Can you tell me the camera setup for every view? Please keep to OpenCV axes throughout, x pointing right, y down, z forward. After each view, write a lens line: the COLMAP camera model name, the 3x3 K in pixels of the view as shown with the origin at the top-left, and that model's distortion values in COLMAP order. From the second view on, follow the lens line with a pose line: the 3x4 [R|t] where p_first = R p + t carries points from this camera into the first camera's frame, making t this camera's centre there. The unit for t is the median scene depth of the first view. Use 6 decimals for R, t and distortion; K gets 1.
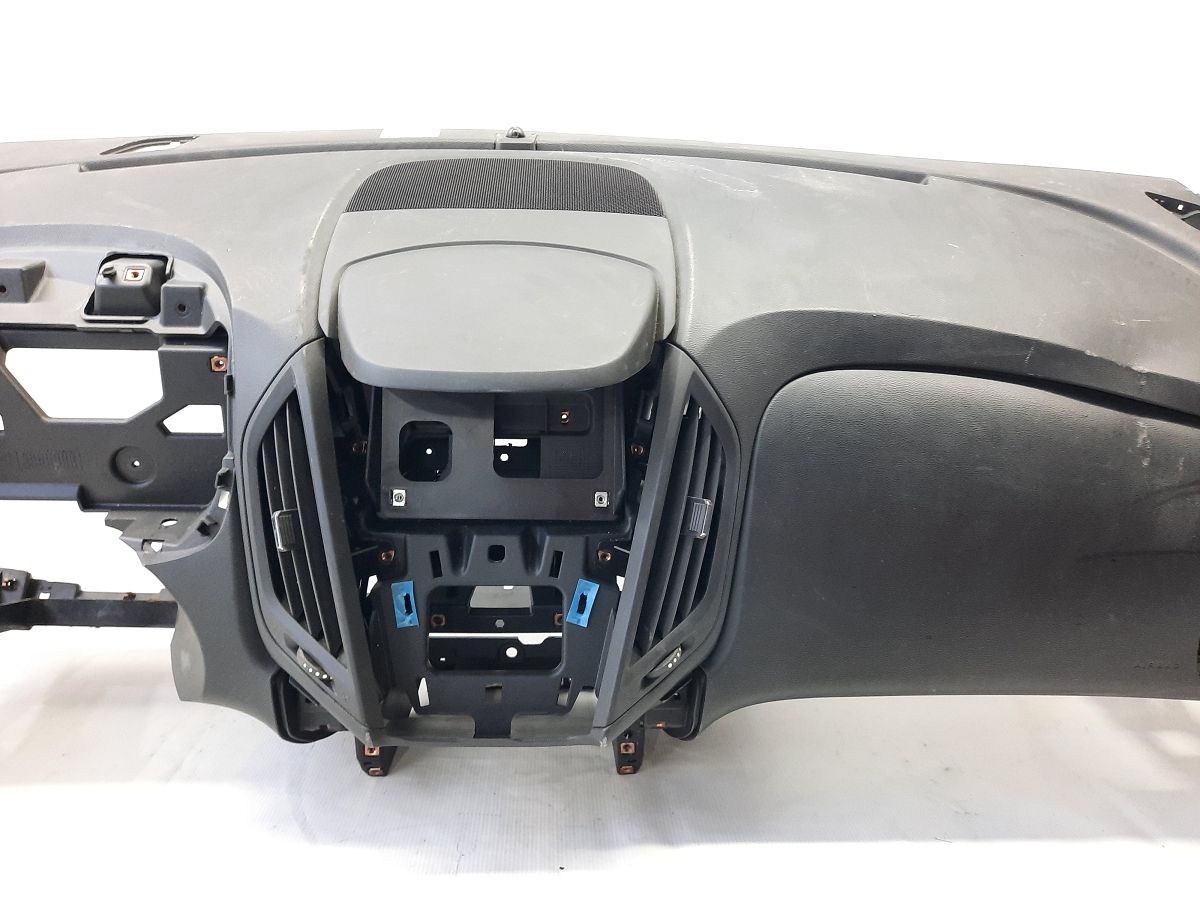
lens RADIAL K [[881.2, 0, 595.6], [0, 881.2, 453.3], [0, 0, 1]] dist [0.043753, -0.050690]
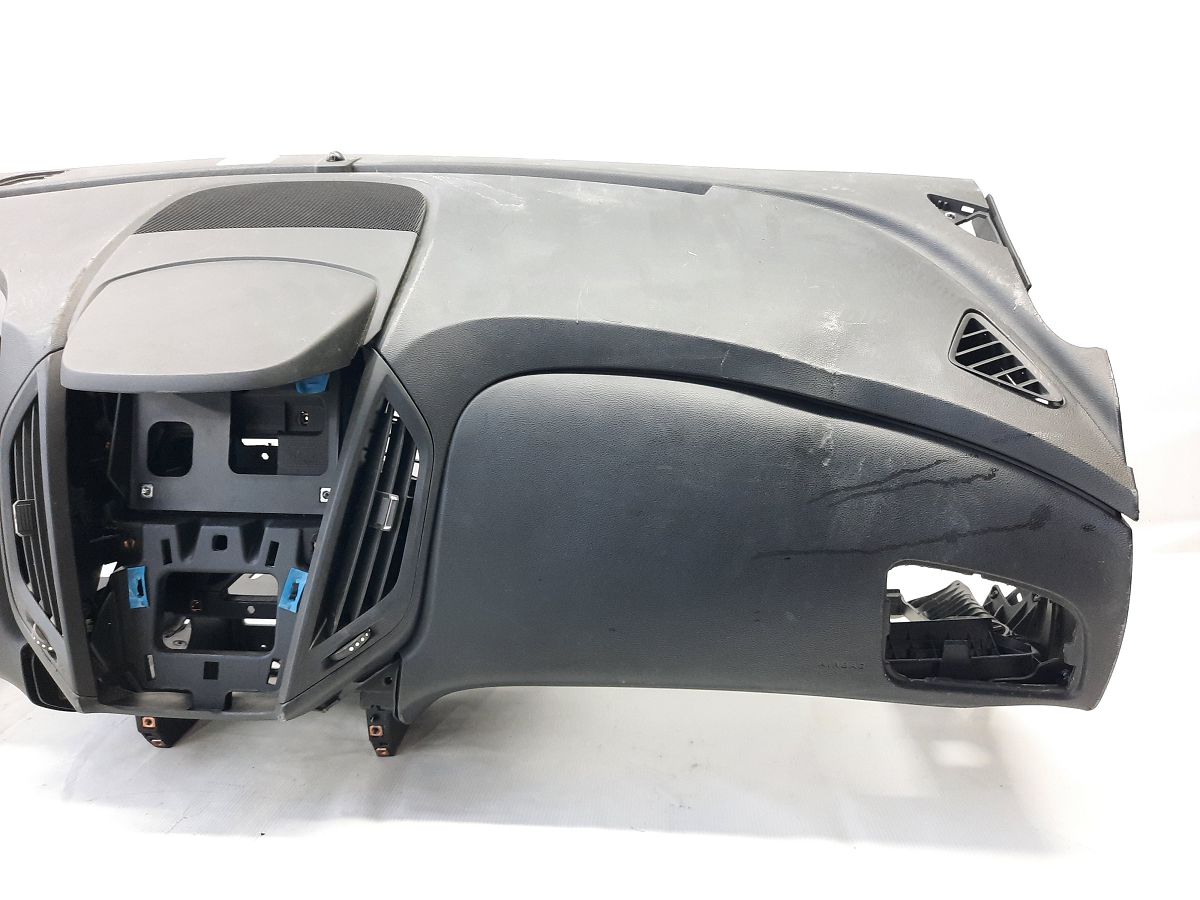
lens RADIAL K [[881.2, 0, 600.6], [0, 881.2, 451.8], [0, 0, 1]] dist [0.043753, -0.050690]
pose [[0.992471, 0.004770, -0.122388, 0.465625], [-0.006701, 0.999859, -0.015370, 0.014203], [0.122298, 0.016075, 0.992363, -0.030196]]
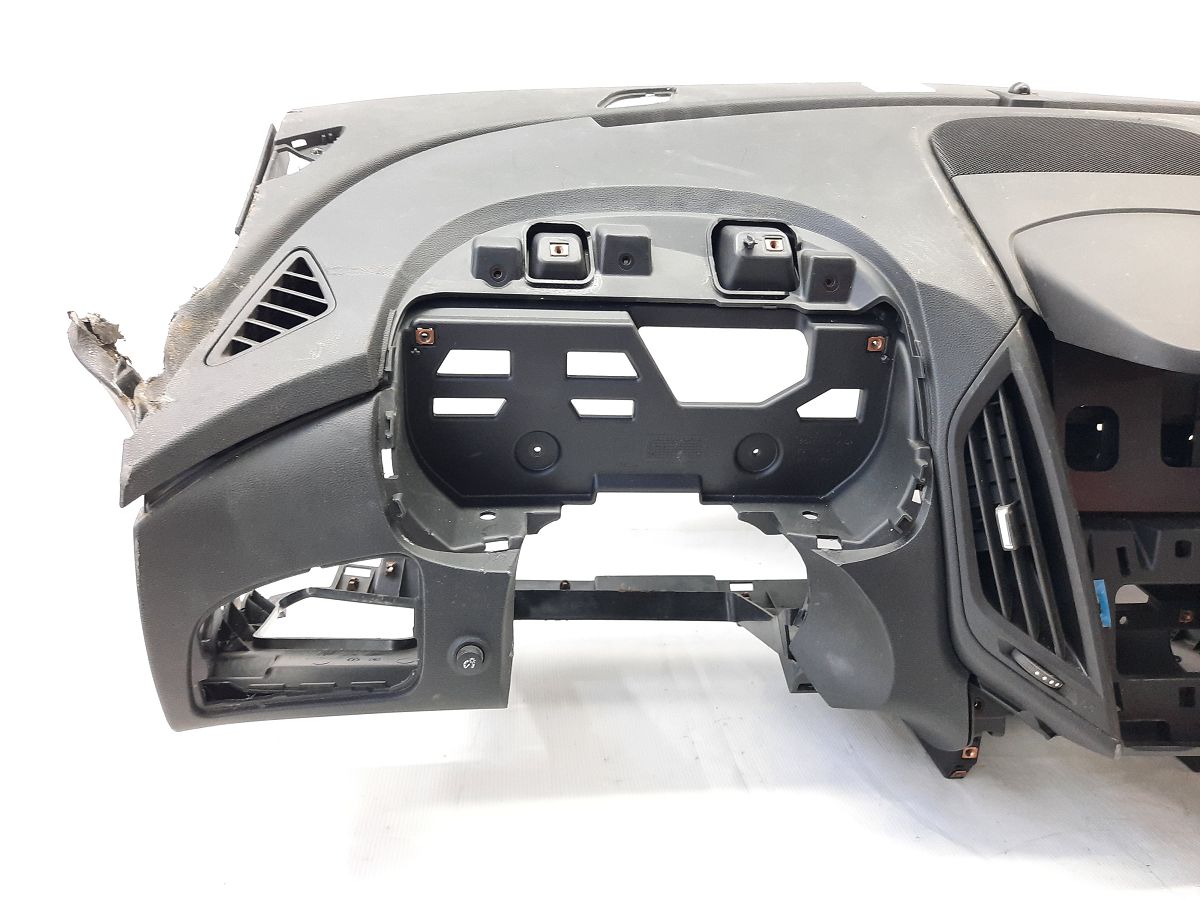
lens RADIAL K [[881.2, 0, 604.4], [0, 881.2, 454.7], [0, 0, 1]] dist [0.043753, -0.050690]
pose [[0.998519, -0.003928, 0.054259, -0.740459], [0.001393, 0.998909, 0.046675, -0.029209], [-0.054383, -0.046531, 0.997435, 0.098472]]
